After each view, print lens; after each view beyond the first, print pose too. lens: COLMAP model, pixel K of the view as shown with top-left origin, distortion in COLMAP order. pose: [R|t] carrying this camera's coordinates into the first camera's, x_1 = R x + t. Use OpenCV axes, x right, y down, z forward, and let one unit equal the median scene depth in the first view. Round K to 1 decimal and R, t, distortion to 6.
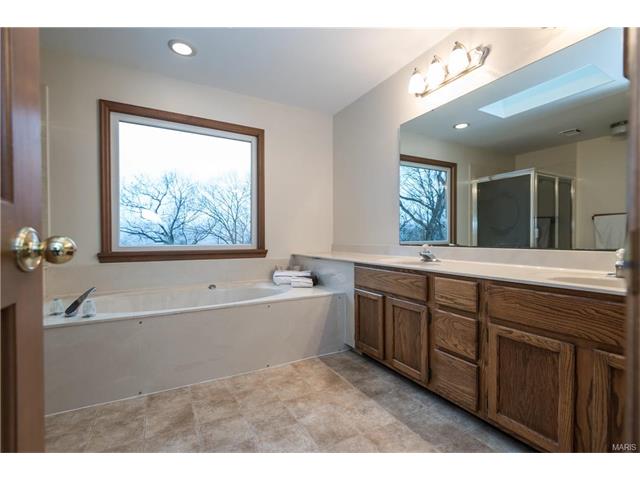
lens RADIAL K [[289.7, 0, 323.1], [0, 289.7, 239.3], [0, 0, 1]] dist [0.011778, 0.000850]
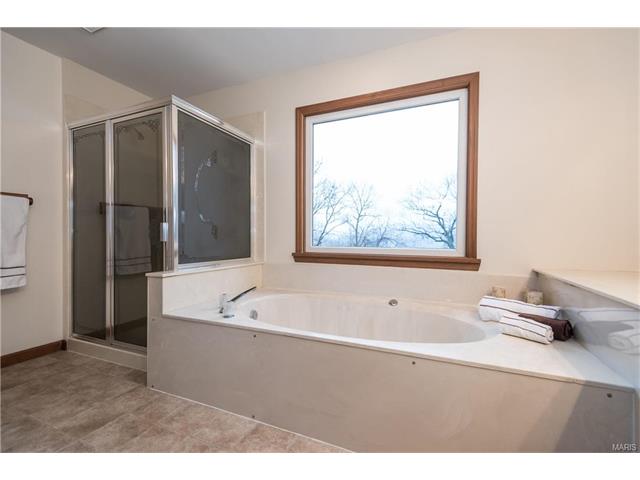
lens RADIAL K [[289.7, 0, 316.2], [0, 289.7, 238.7], [0, 0, 1]] dist [0.011778, 0.000850]
pose [[0.609069, 0.010376, -0.793049, 0.096011], [-0.011669, 0.999923, 0.004121, -0.007530], [0.793031, 0.006744, 0.609143, 0.333726]]
